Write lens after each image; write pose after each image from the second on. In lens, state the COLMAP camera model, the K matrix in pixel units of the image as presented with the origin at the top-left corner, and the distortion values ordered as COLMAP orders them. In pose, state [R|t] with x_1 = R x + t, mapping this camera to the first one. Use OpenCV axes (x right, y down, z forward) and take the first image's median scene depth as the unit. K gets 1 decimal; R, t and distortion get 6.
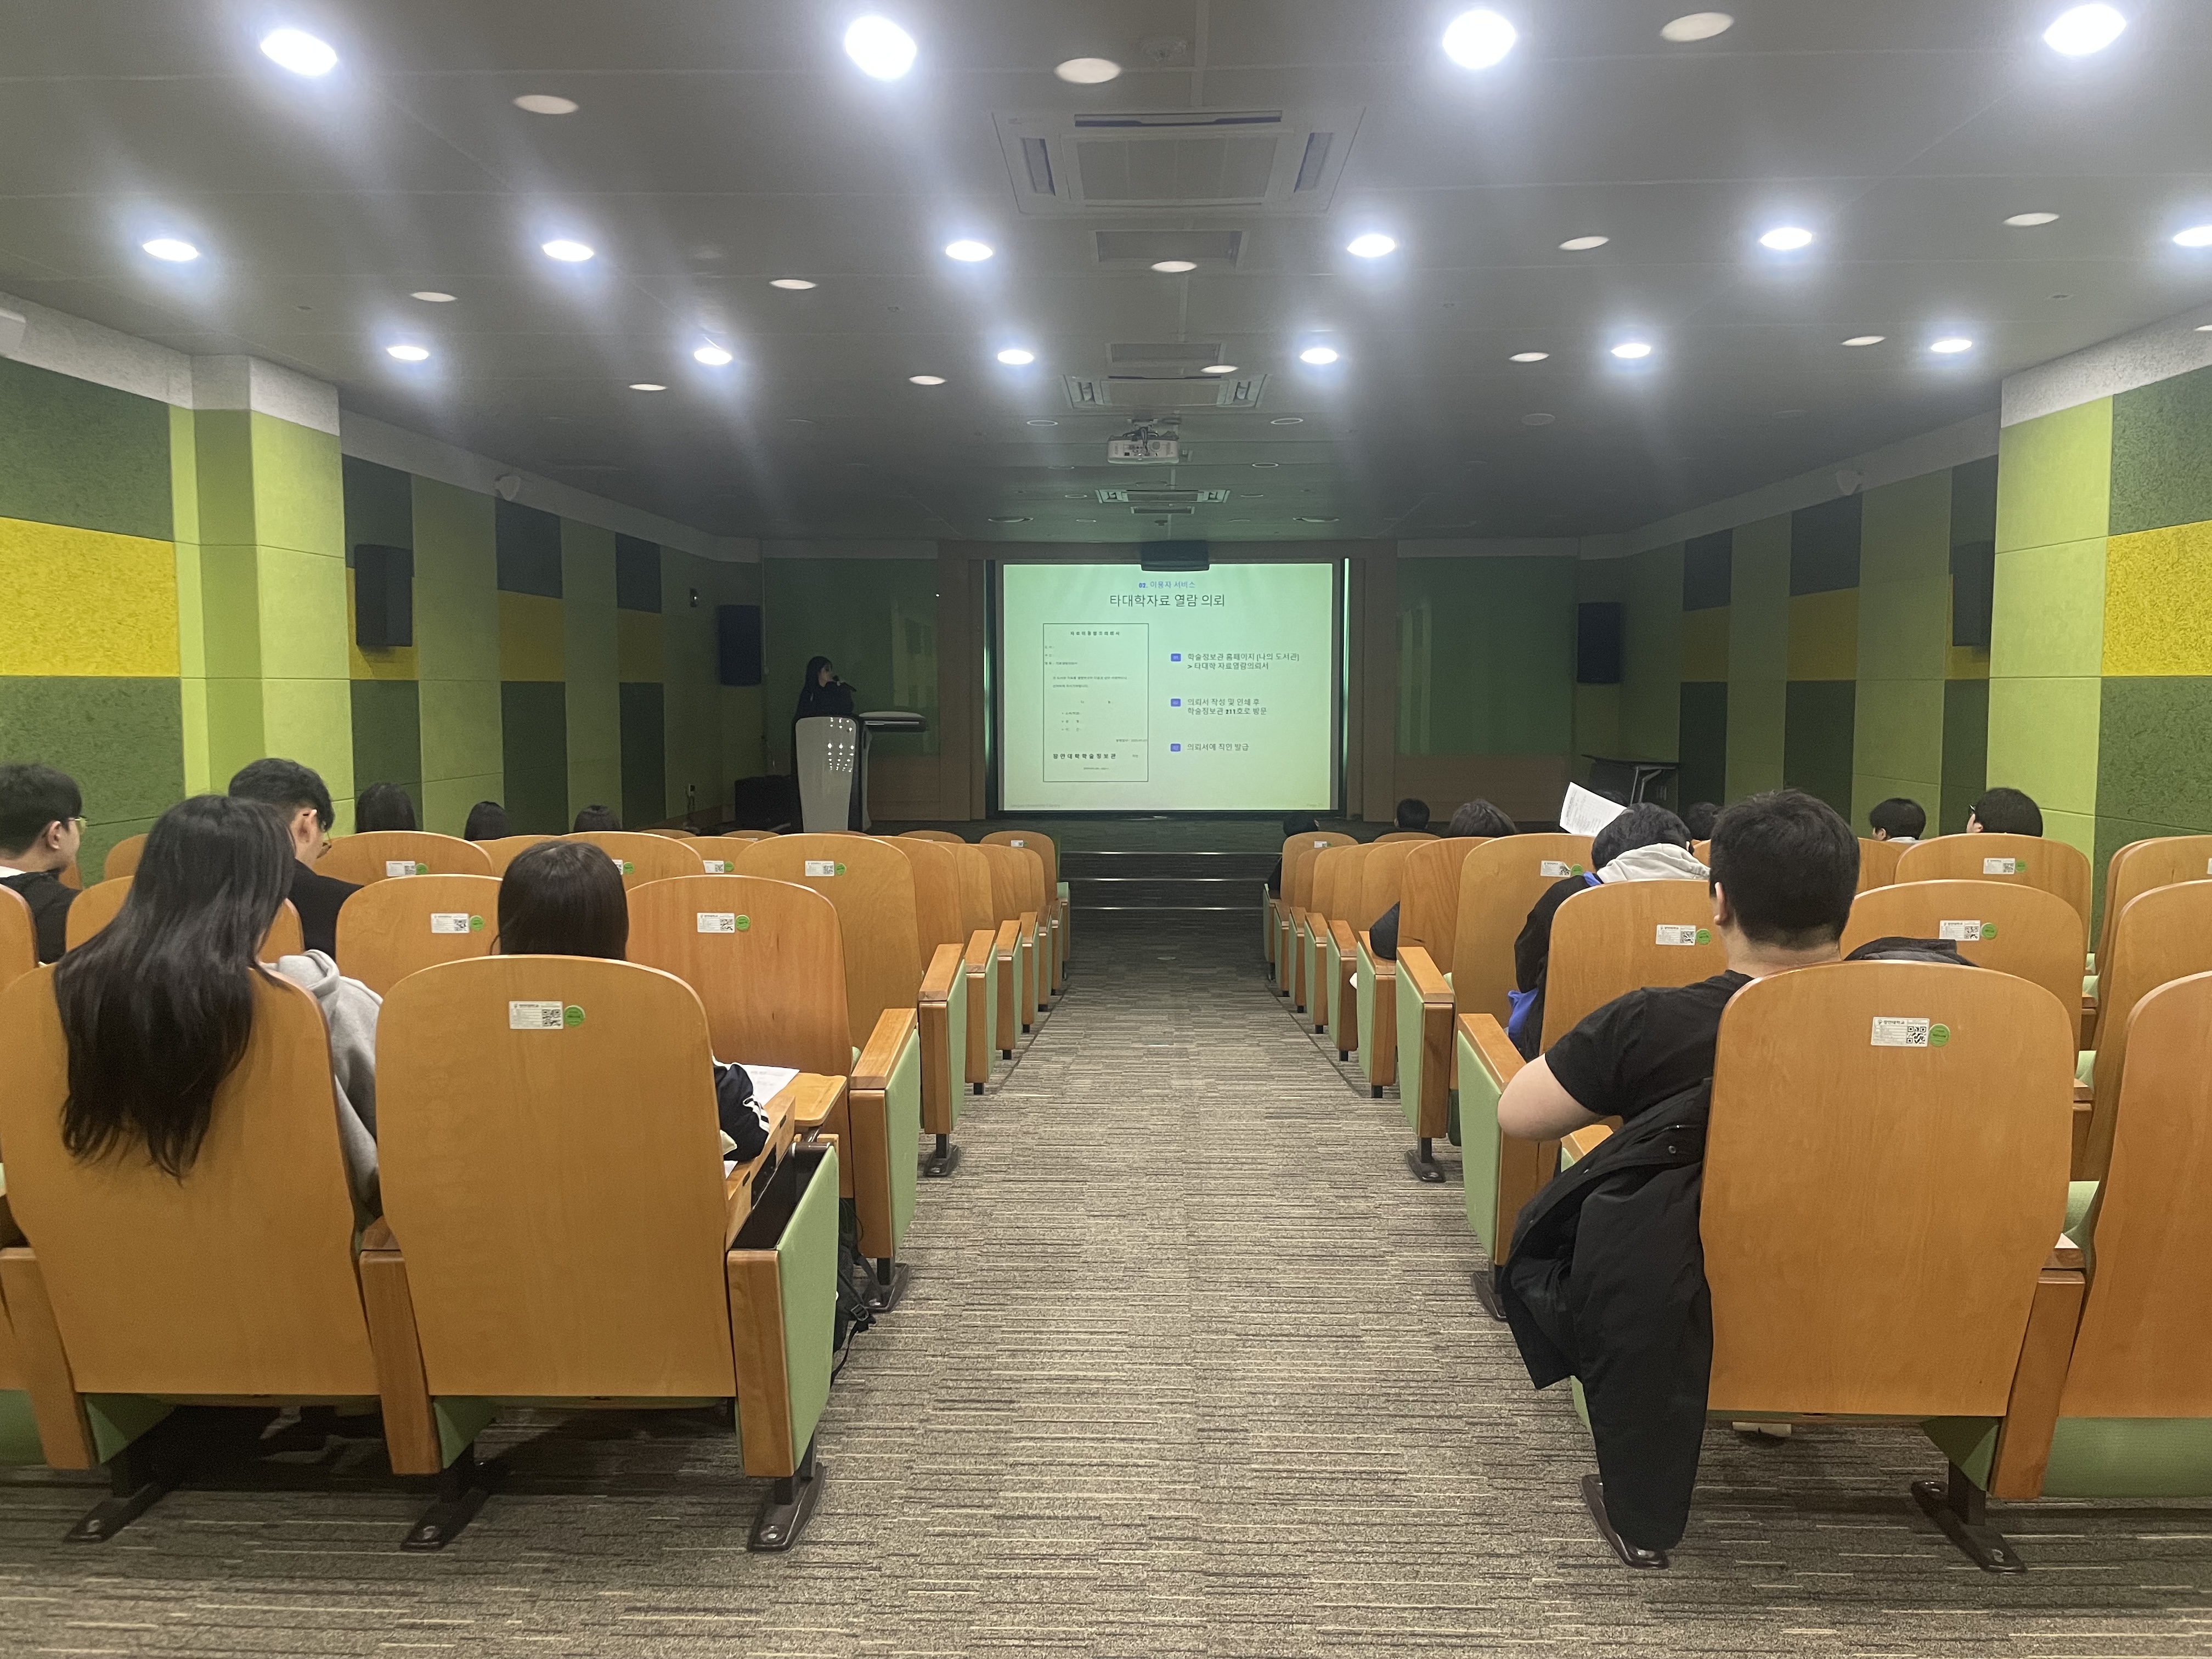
lens RADIAL K [[1624.4, 0, 1106.0], [0, 1624.4, 829.5], [0, 0, 1]] dist [0.094158, -0.115036]
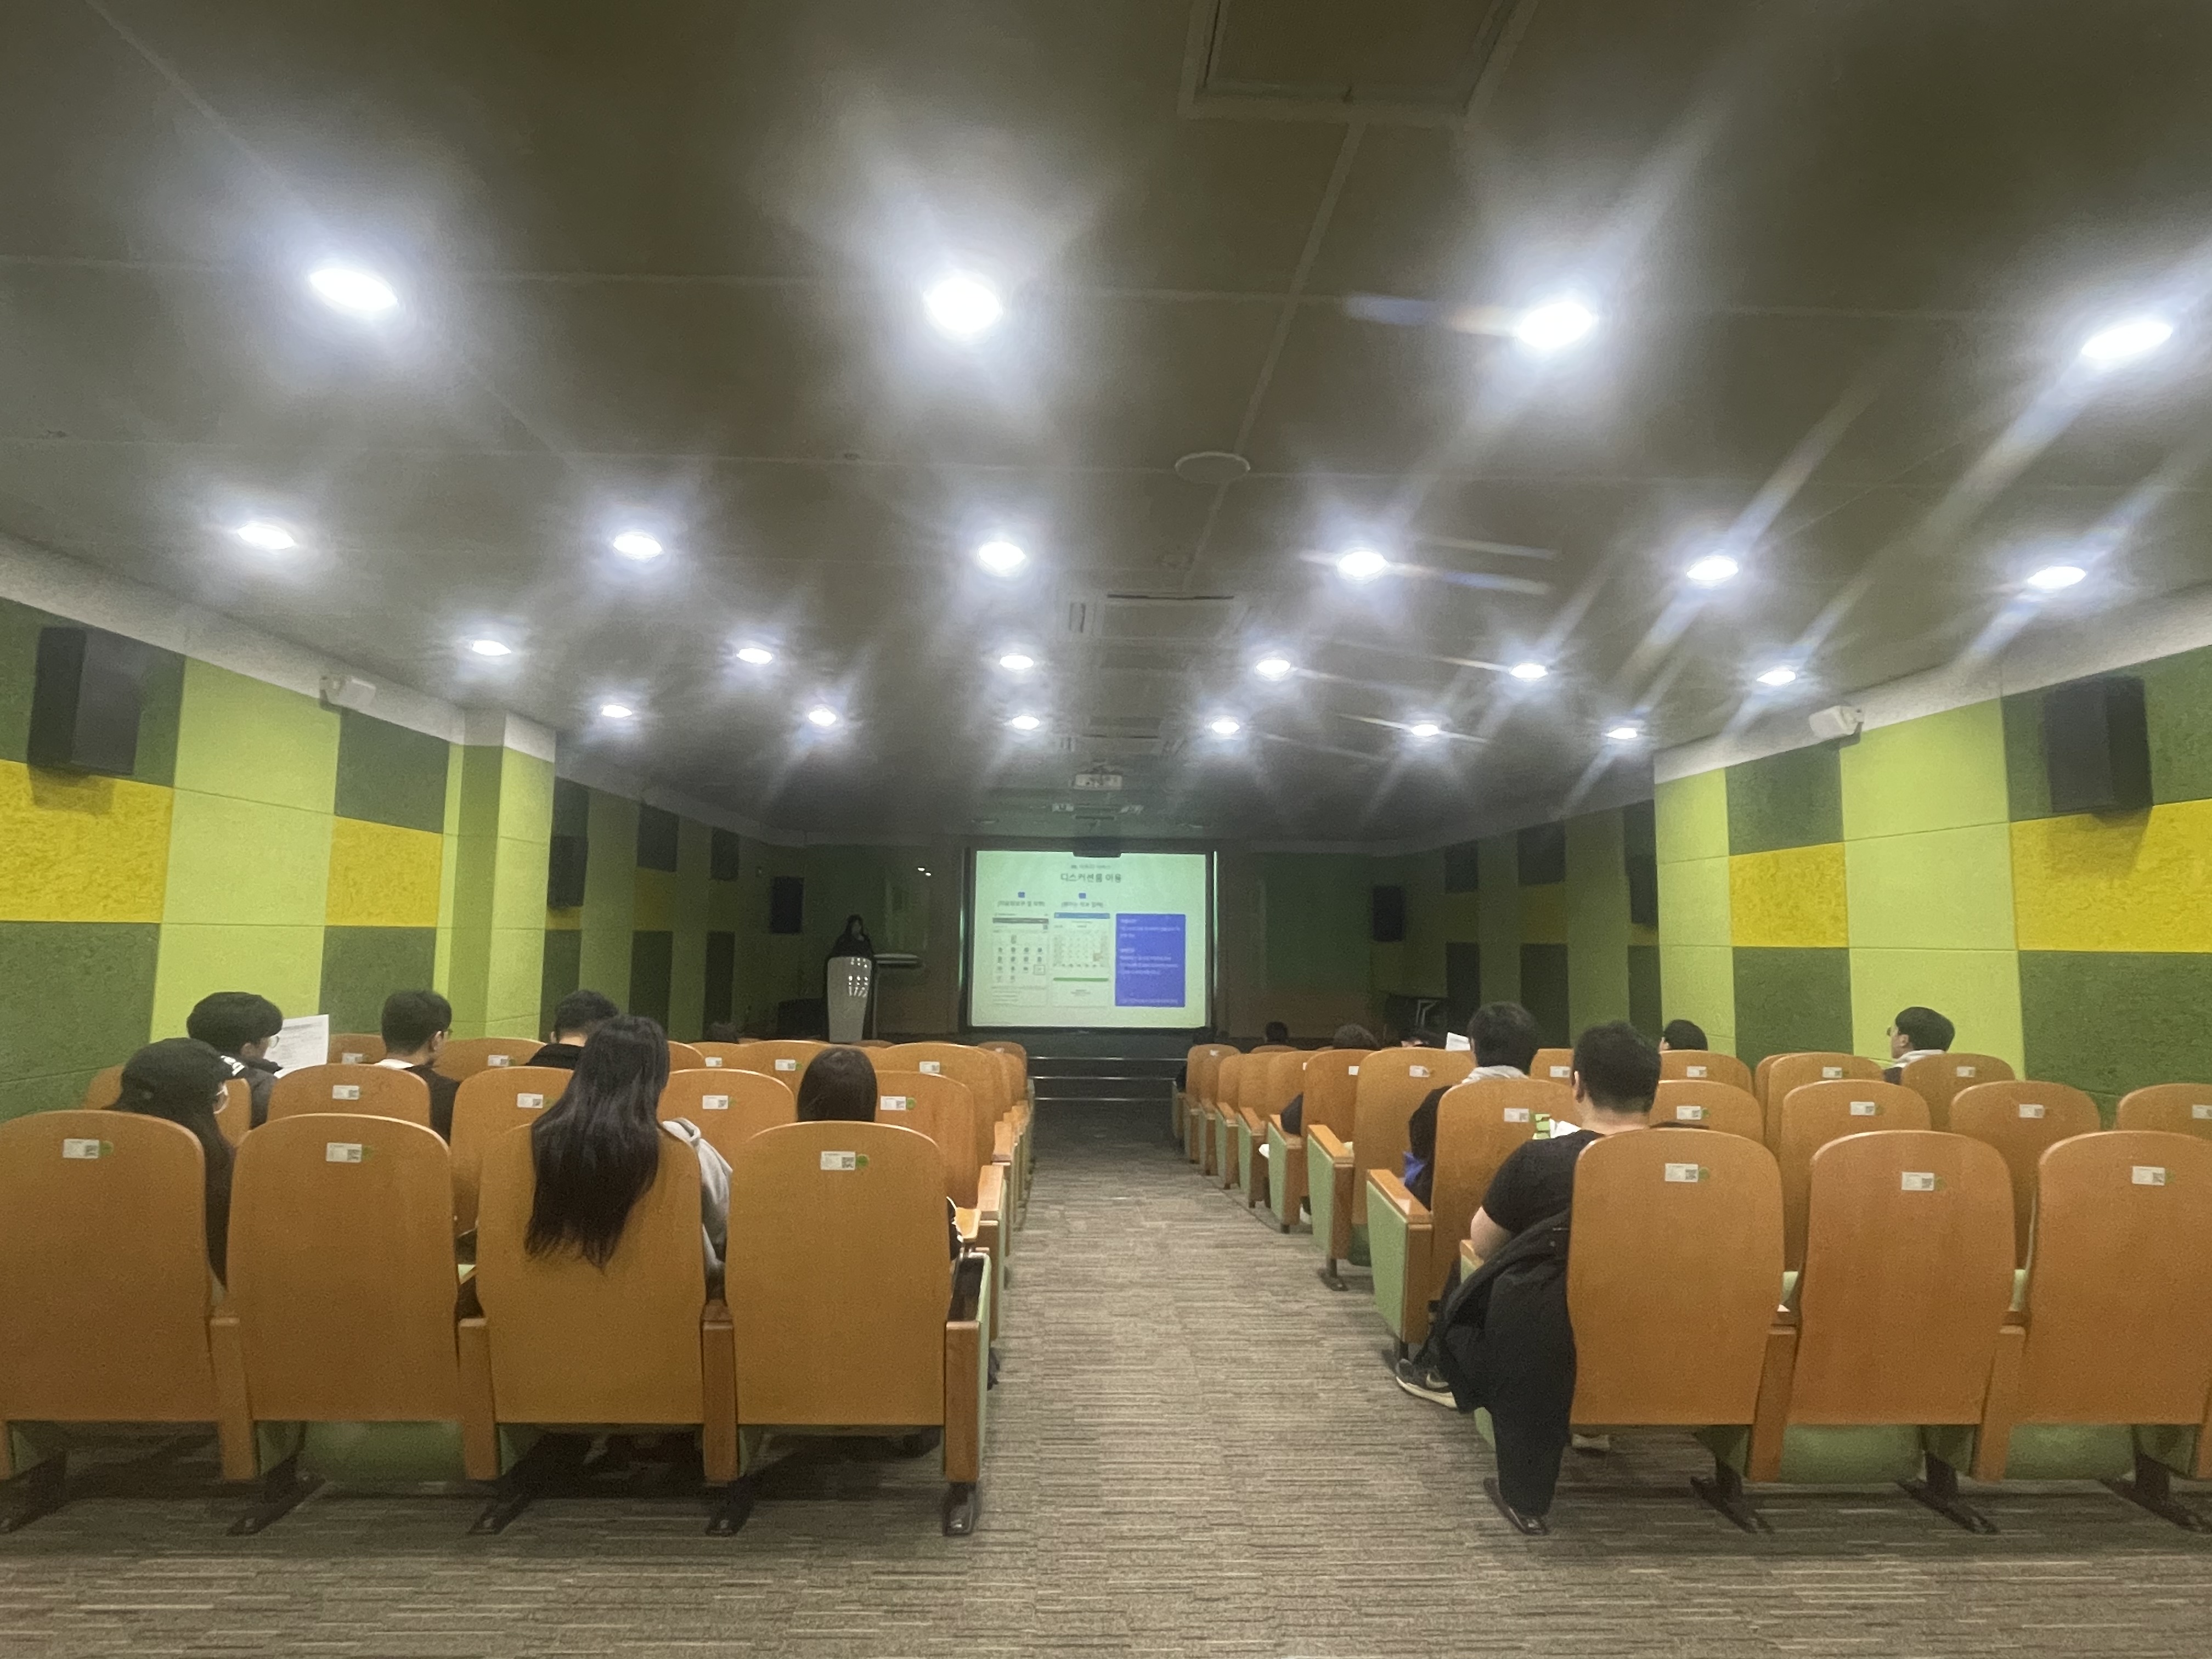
lens RADIAL K [[1186.7, 0, 1092.1], [0, 1186.7, 826.6], [0, 0, 1]] dist [-0.009955, -0.001536]
pose [[0.997985, 0.020715, 0.059970, -0.114909], [-0.009738, 0.984009, -0.177854, -0.001279], [-0.062696, 0.176912, 0.982228, -0.116790]]
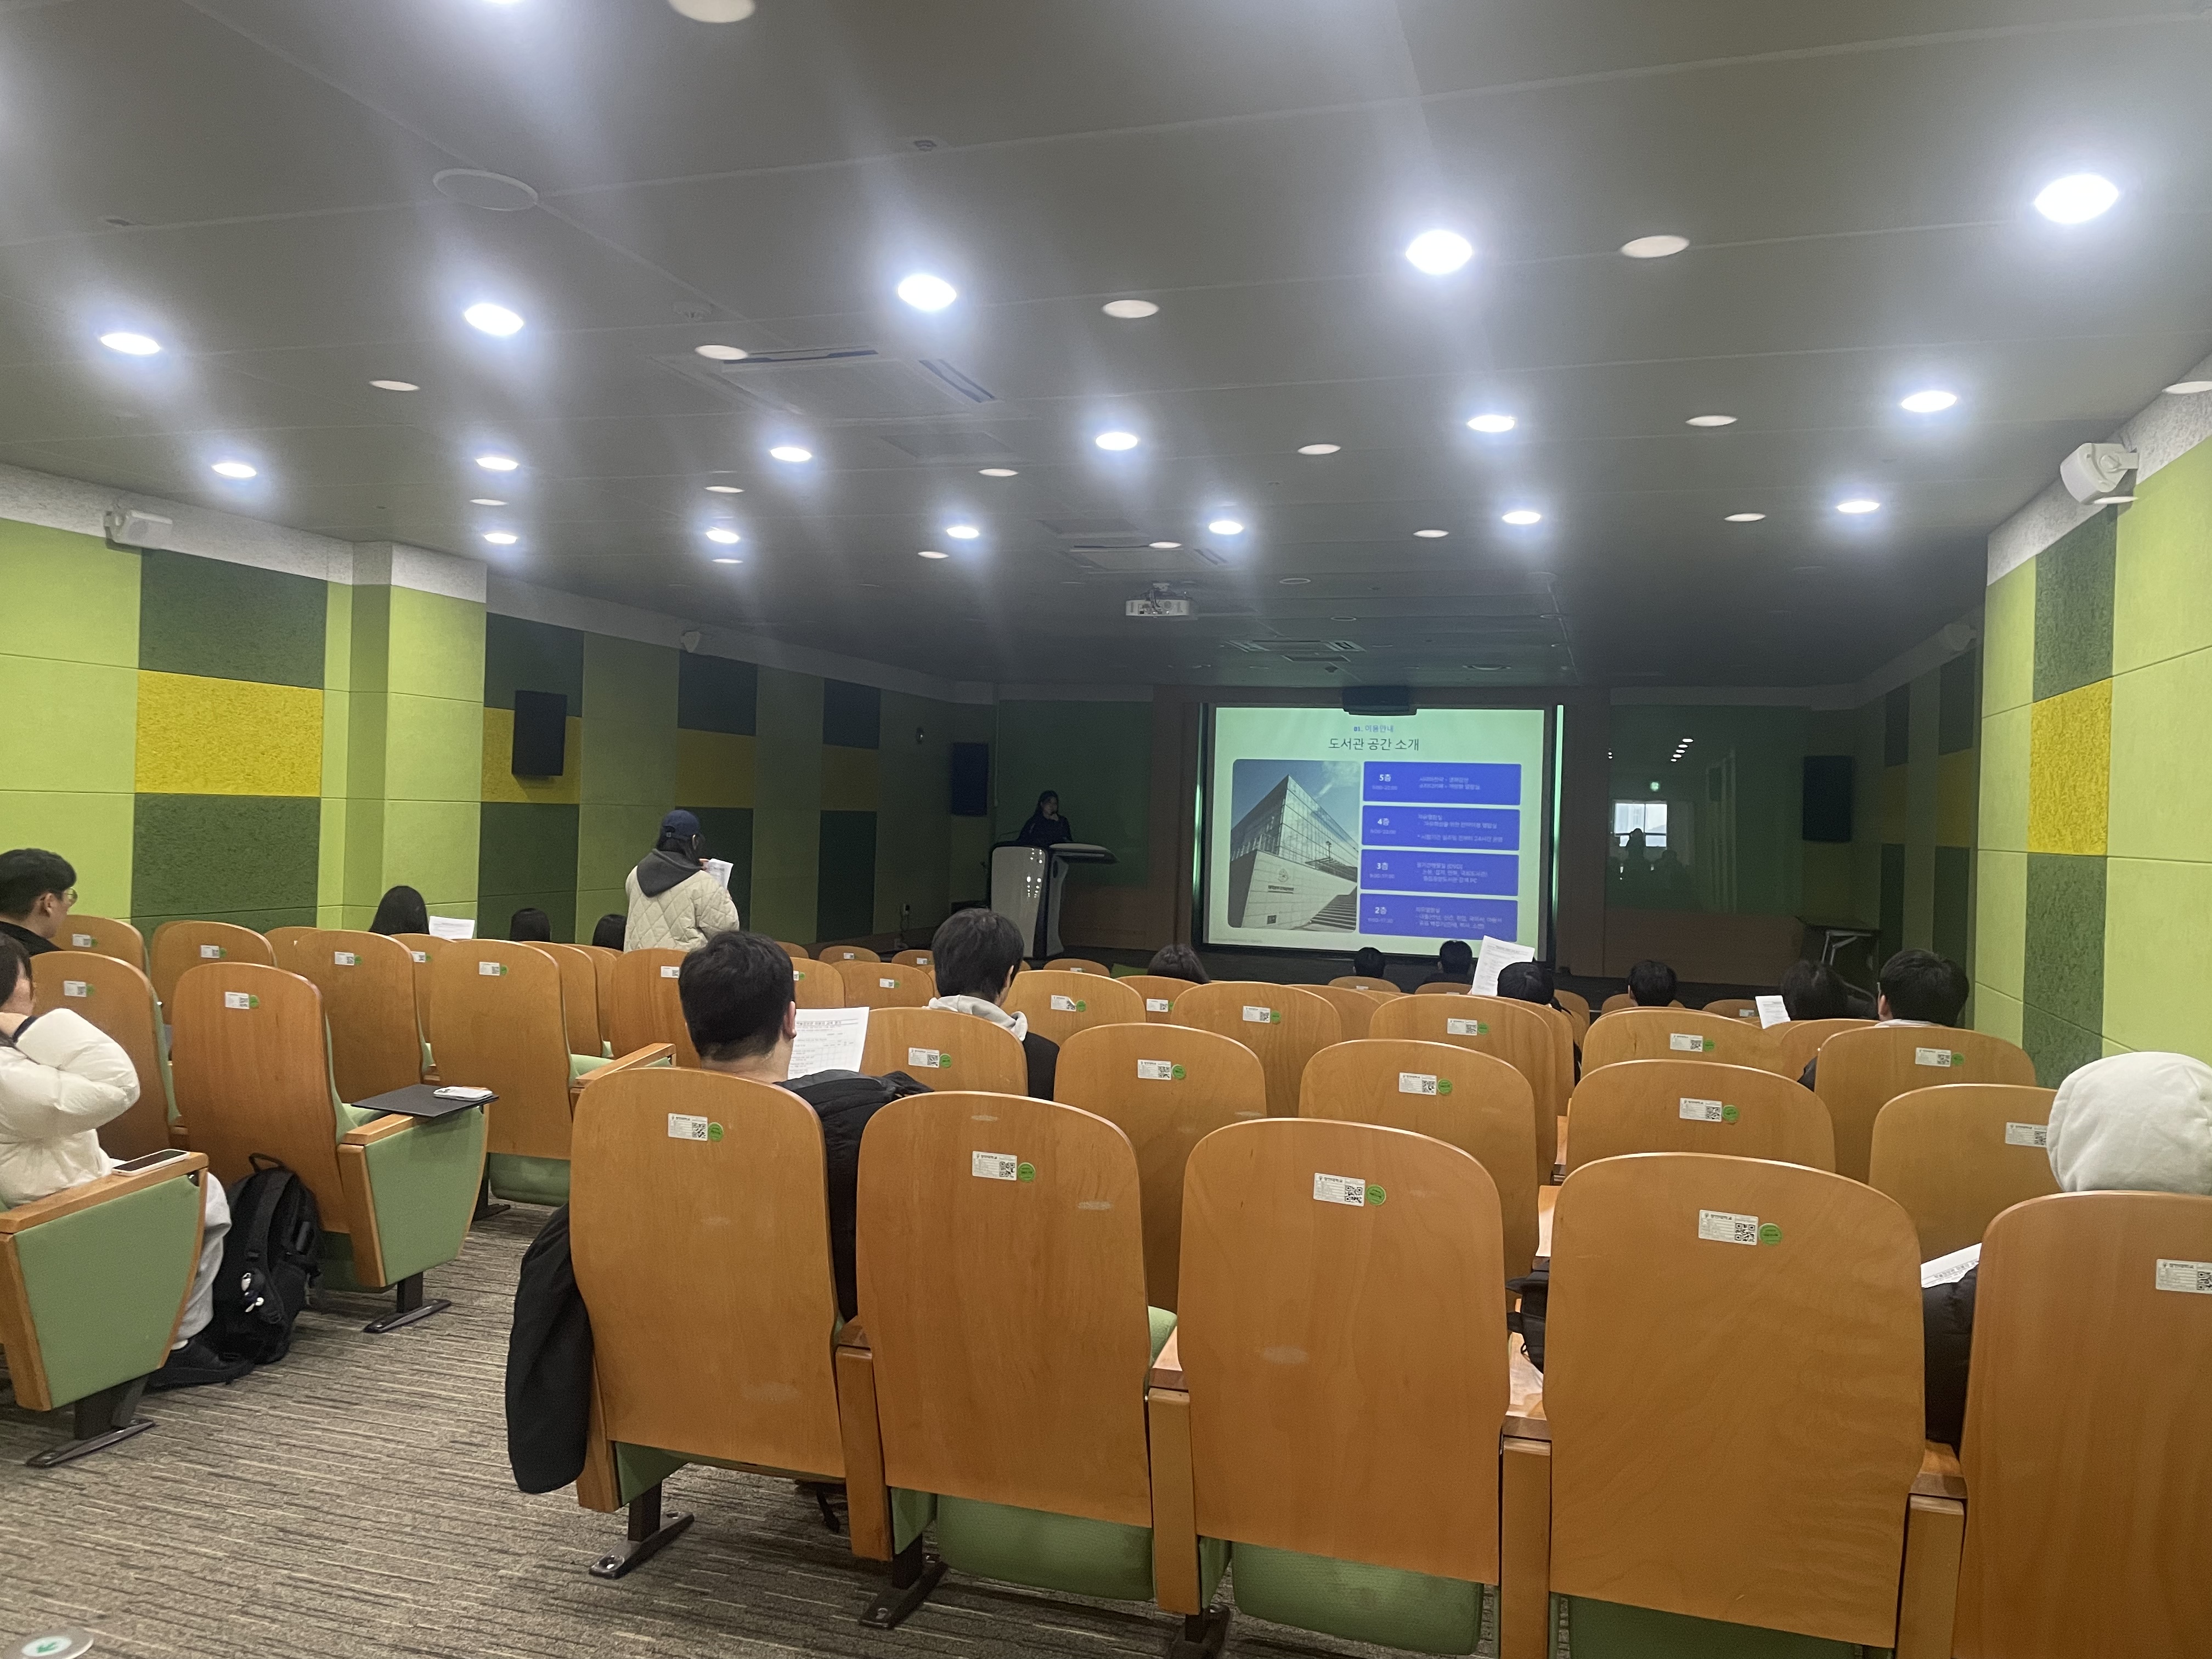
lens RADIAL K [[1624.4, 0, 1106.0], [0, 1624.4, 829.5], [0, 0, 1]] dist [0.094158, -0.115036]
pose [[0.963039, 0.032024, -0.267451, 0.687105], [-0.053754, 0.995784, -0.074324, -0.014876], [0.263943, 0.085954, 0.960701, -0.066304]]
